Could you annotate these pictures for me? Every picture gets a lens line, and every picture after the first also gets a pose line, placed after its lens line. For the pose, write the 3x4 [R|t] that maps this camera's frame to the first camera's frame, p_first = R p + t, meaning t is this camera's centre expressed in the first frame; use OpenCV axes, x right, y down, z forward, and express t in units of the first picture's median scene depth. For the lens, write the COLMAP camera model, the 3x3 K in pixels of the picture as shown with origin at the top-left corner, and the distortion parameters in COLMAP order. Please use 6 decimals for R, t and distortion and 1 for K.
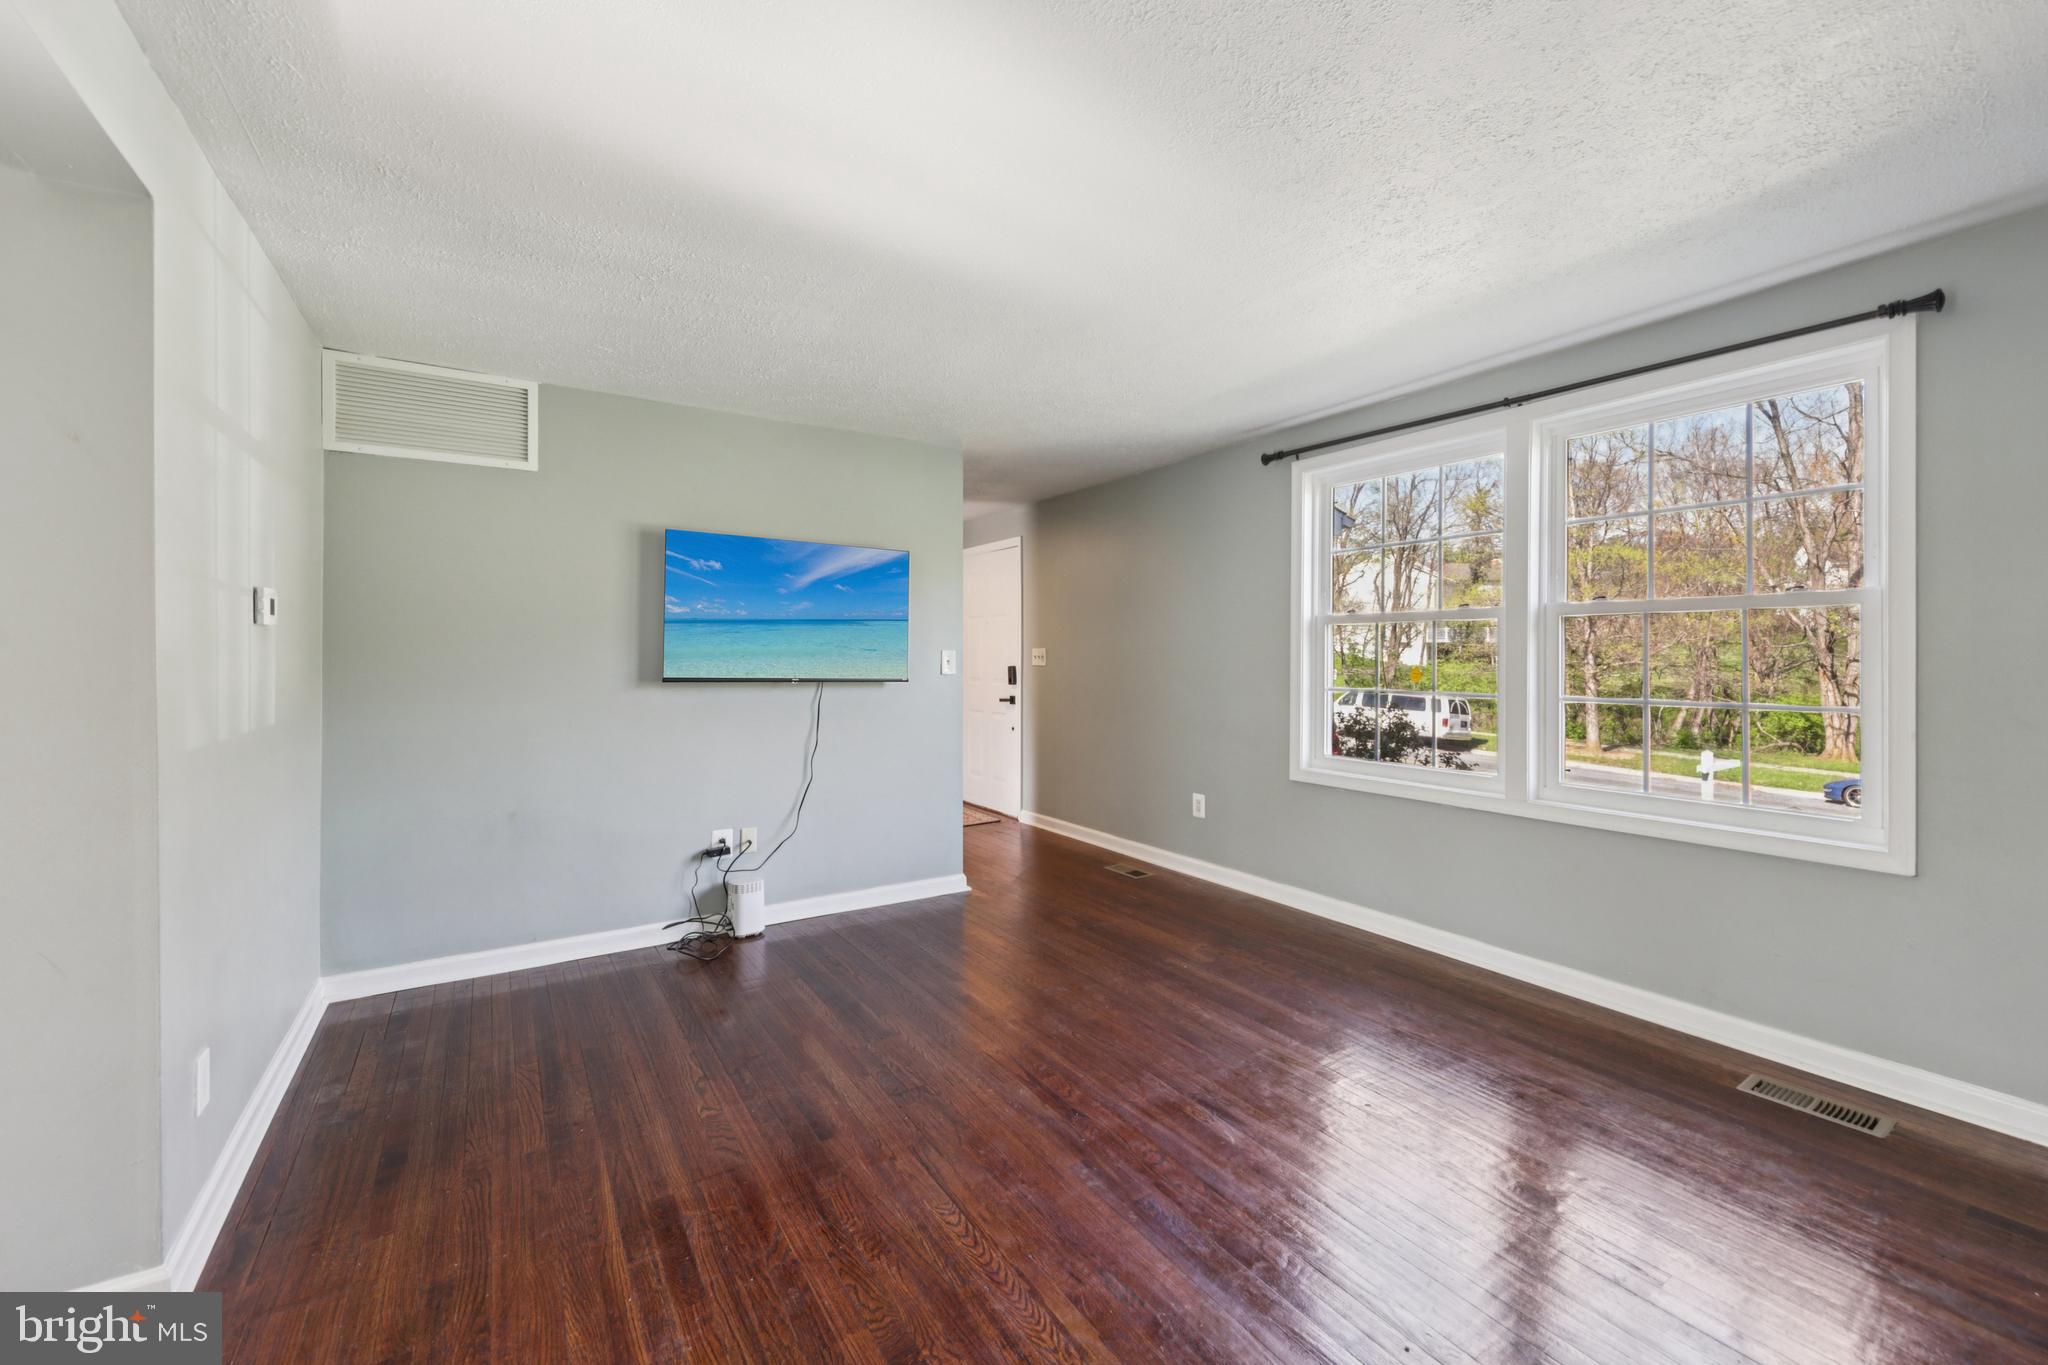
lens RADIAL K [[792.1, 0, 1018.1], [0, 792.1, 663.4], [0, 0, 1]] dist [-0.003151, -0.001441]
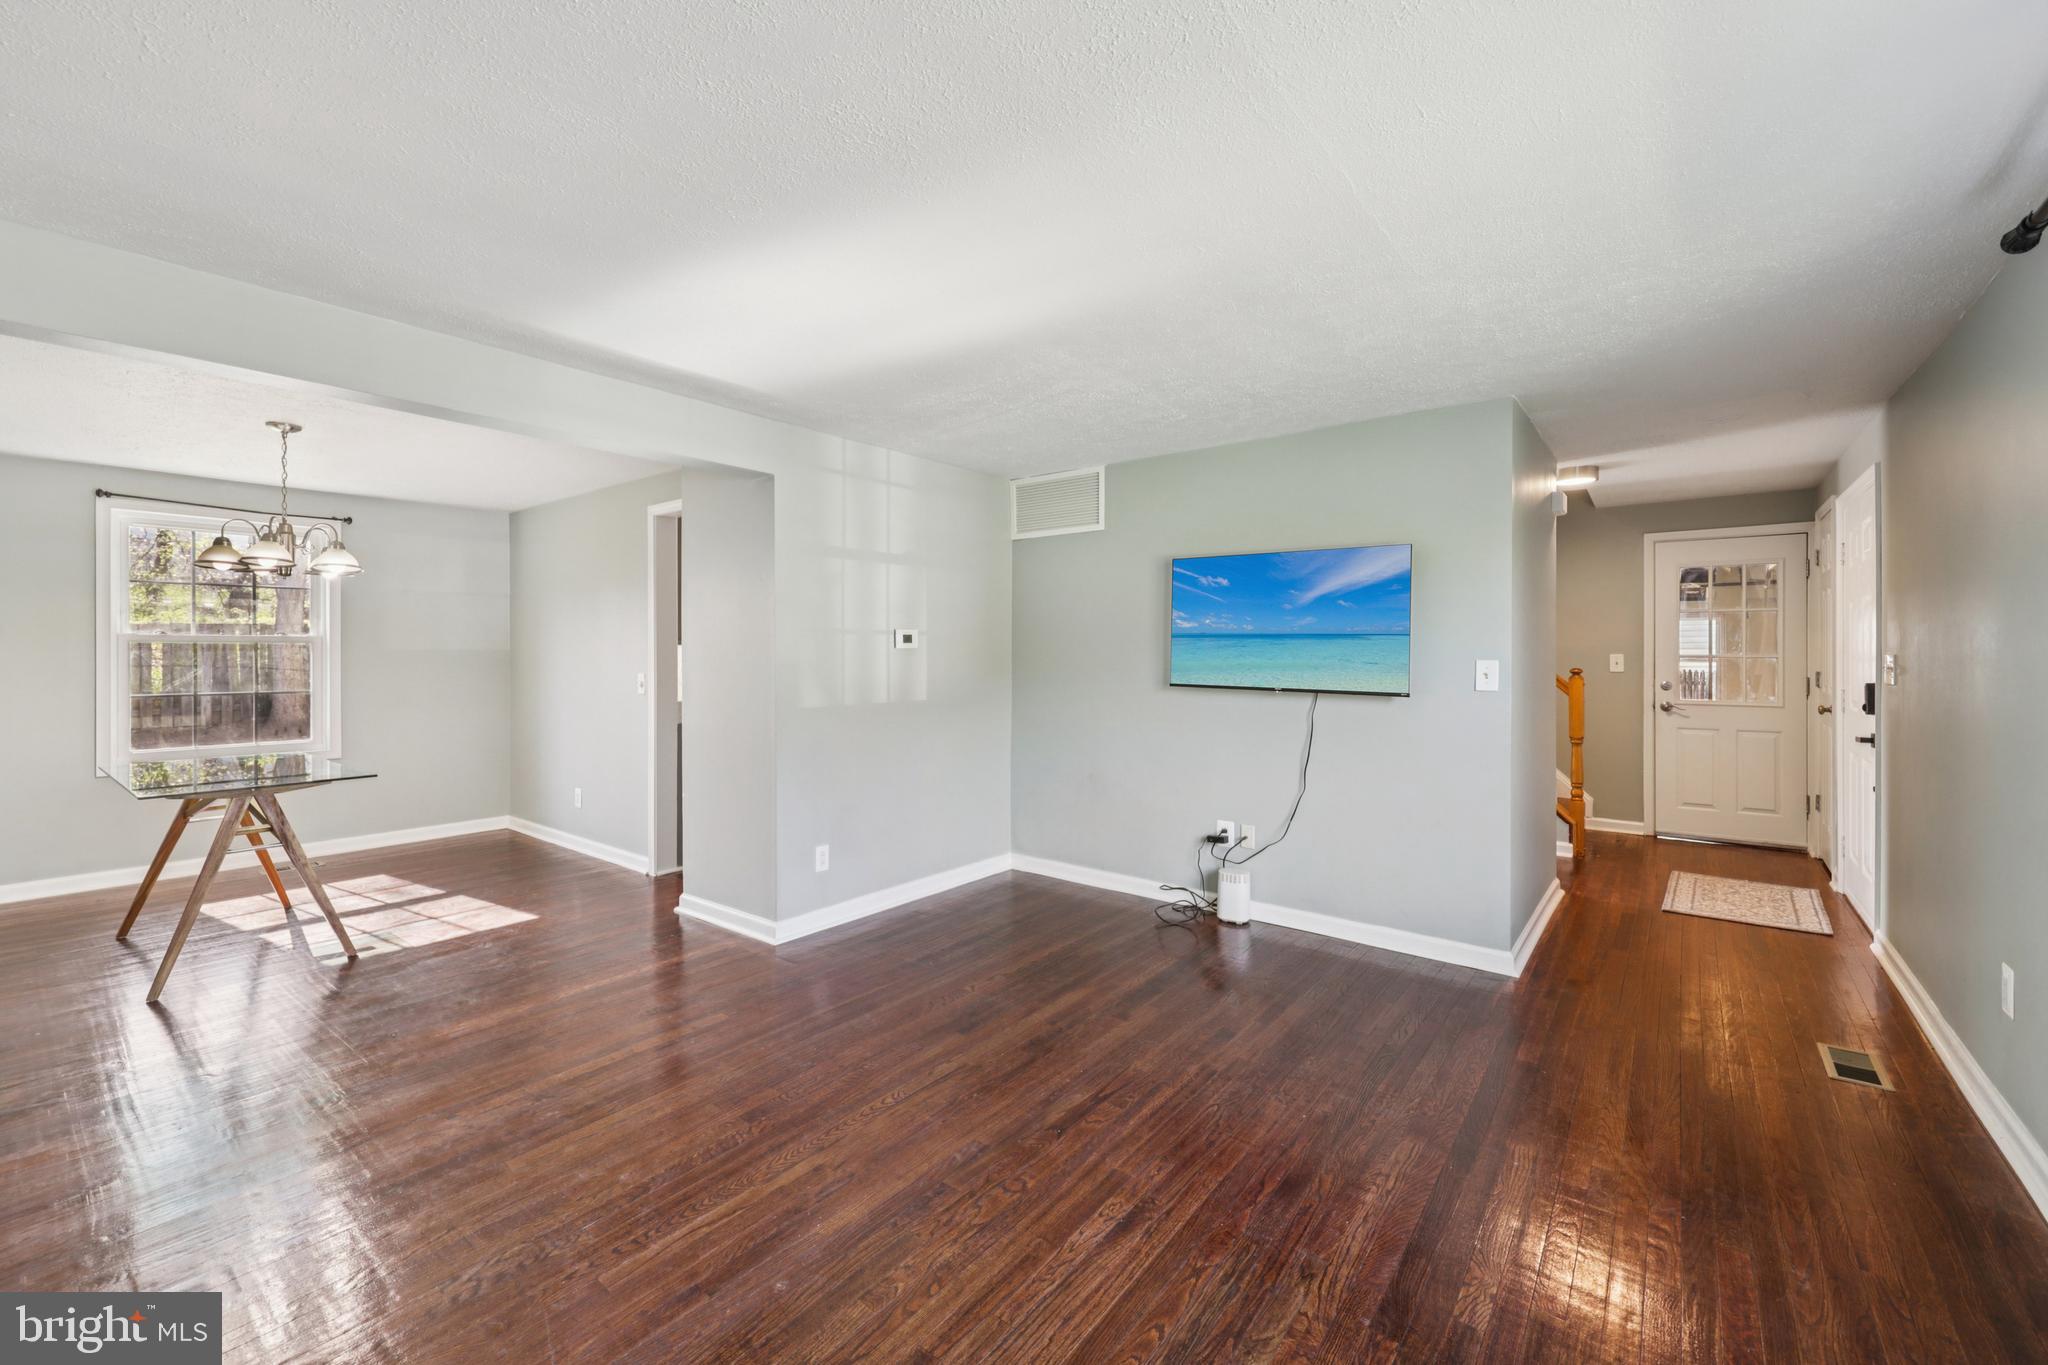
lens RADIAL K [[792.1, 0, 1028.3], [0, 792.1, 664.2], [0, 0, 1]] dist [-0.003151, -0.001441]
pose [[0.354719, 0.013430, -0.934876, 0.597942], [-0.010286, 0.999892, 0.010461, -0.020271], [0.934916, 0.005905, 0.354819, 0.363235]]
